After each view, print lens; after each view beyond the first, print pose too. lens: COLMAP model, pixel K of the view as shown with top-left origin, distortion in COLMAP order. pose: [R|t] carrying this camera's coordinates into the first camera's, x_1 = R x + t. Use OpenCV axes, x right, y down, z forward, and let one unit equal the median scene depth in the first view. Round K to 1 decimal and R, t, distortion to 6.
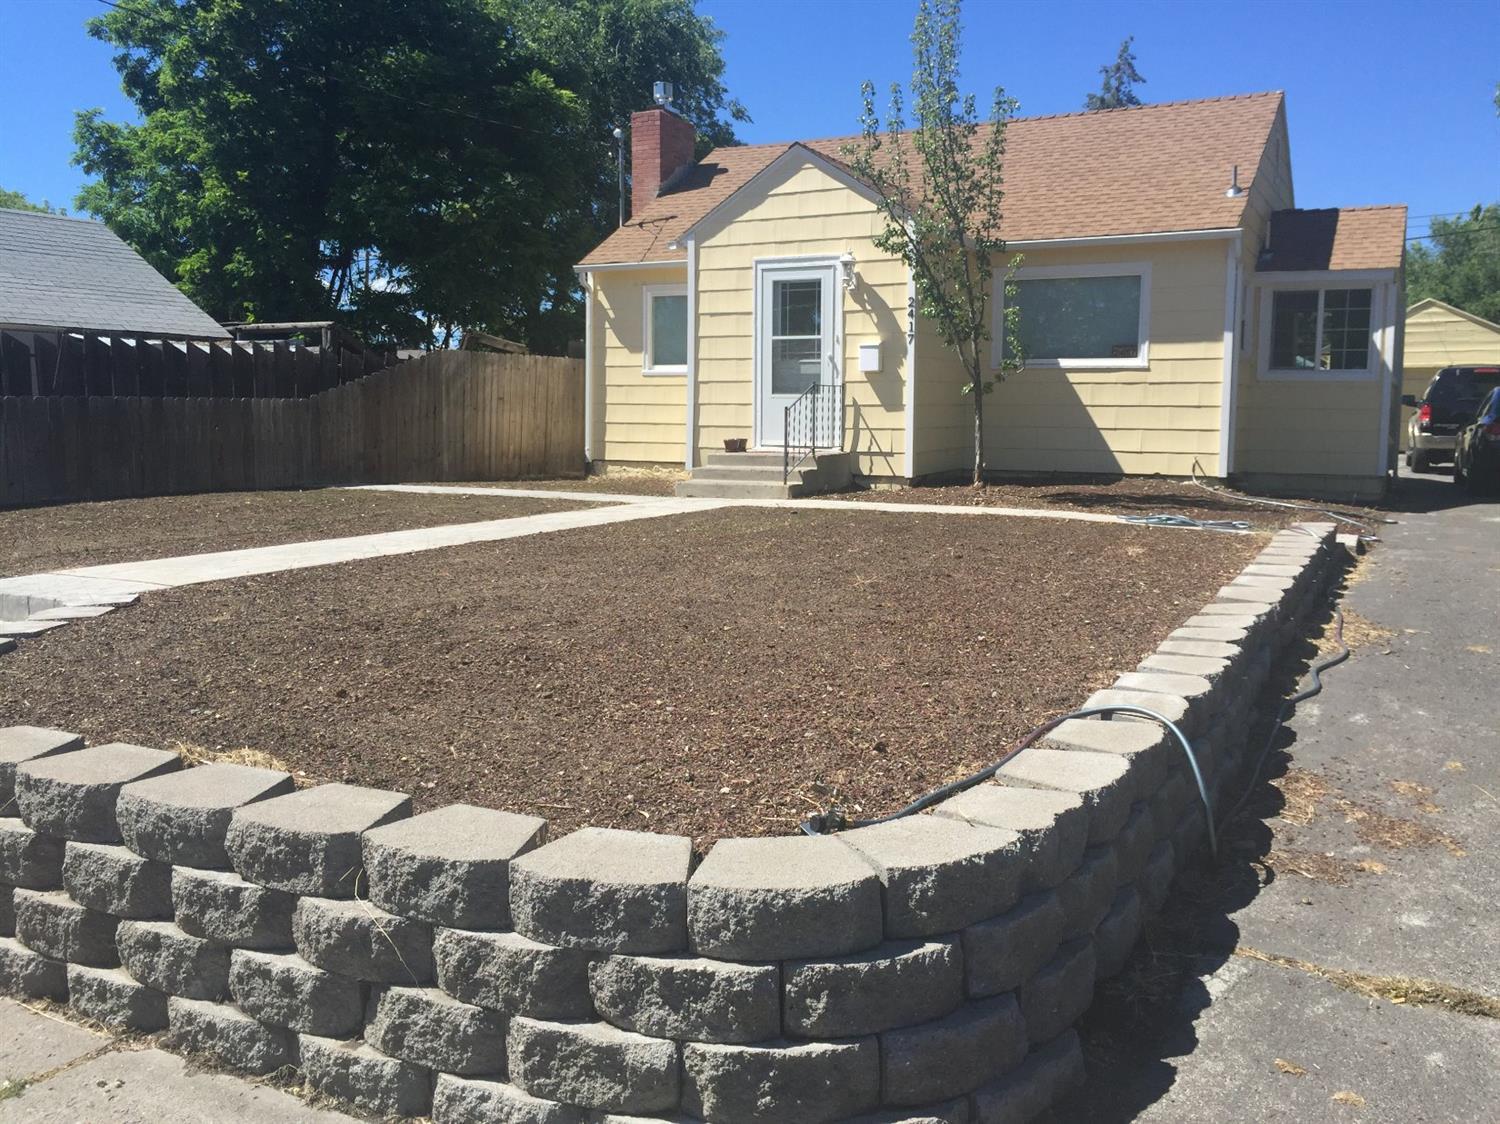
lens RADIAL K [[1257.6, 0, 759.4], [0, 1257.6, 564.2], [0, 0, 1]] dist [0.016302, -0.011242]
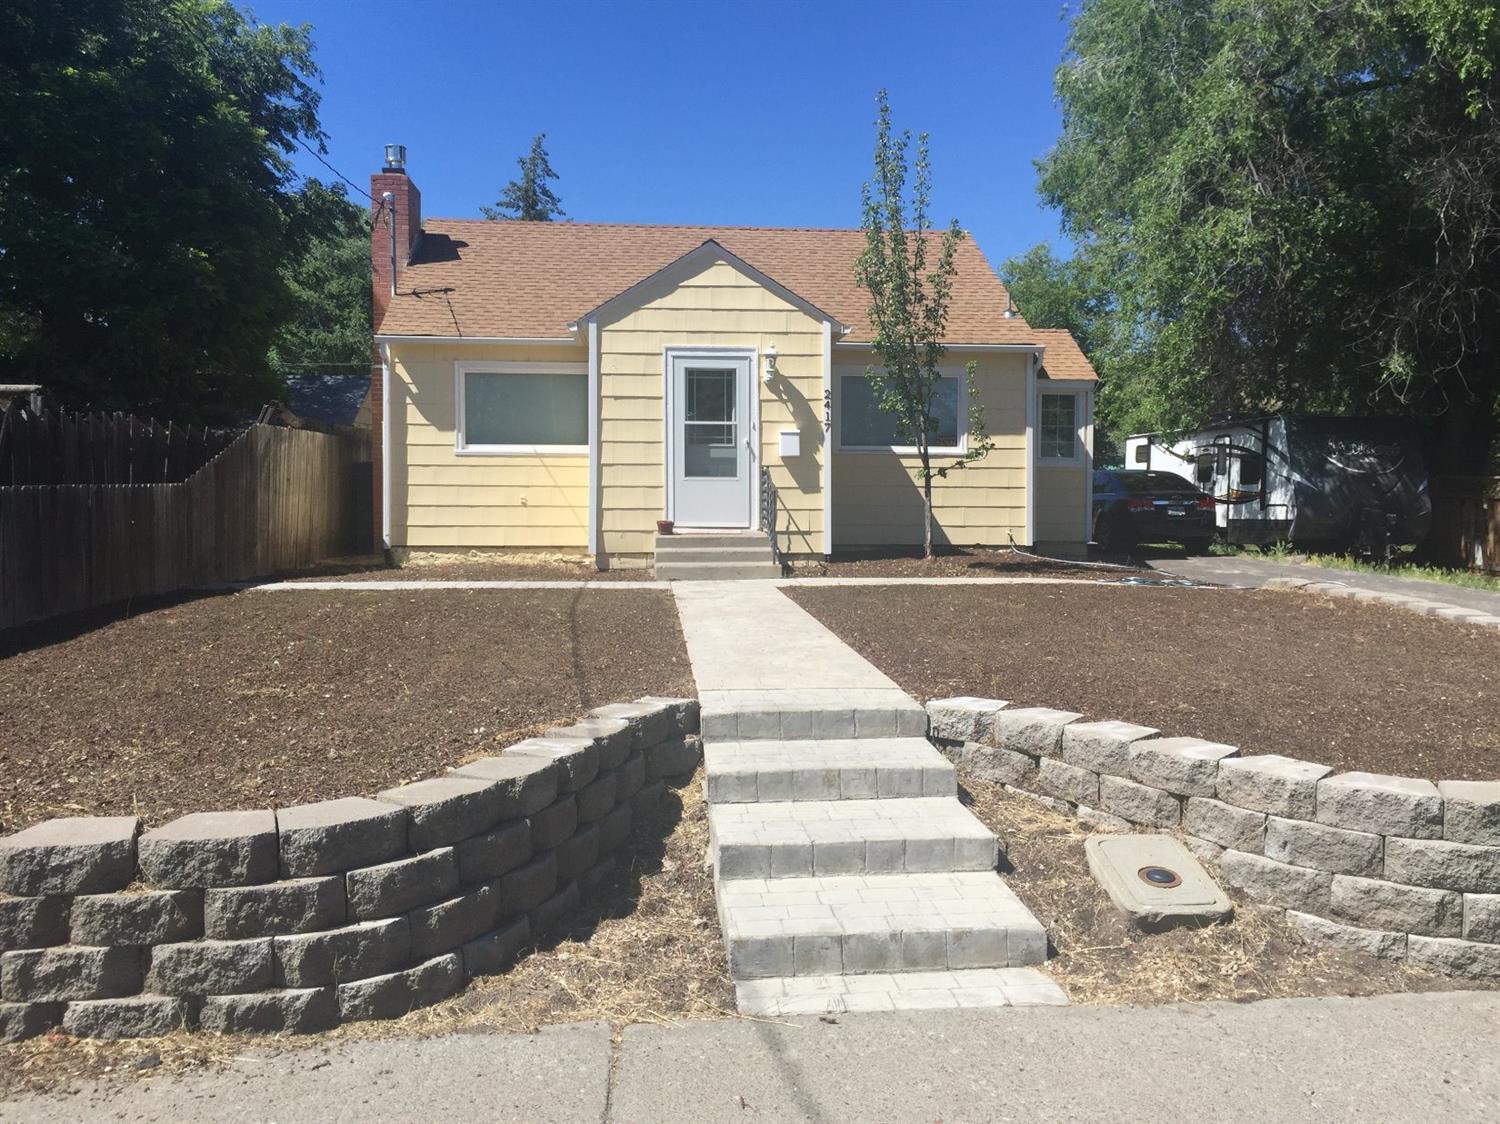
lens RADIAL K [[1257.6, 0, 764.7], [0, 1257.6, 550.4], [0, 0, 1]] dist [0.016302, -0.011242]
pose [[0.848871, -0.031070, 0.527687, -0.482183], [0.065565, 0.996751, -0.046784, -0.023808], [-0.524519, 0.074311, 0.848150, 0.103615]]
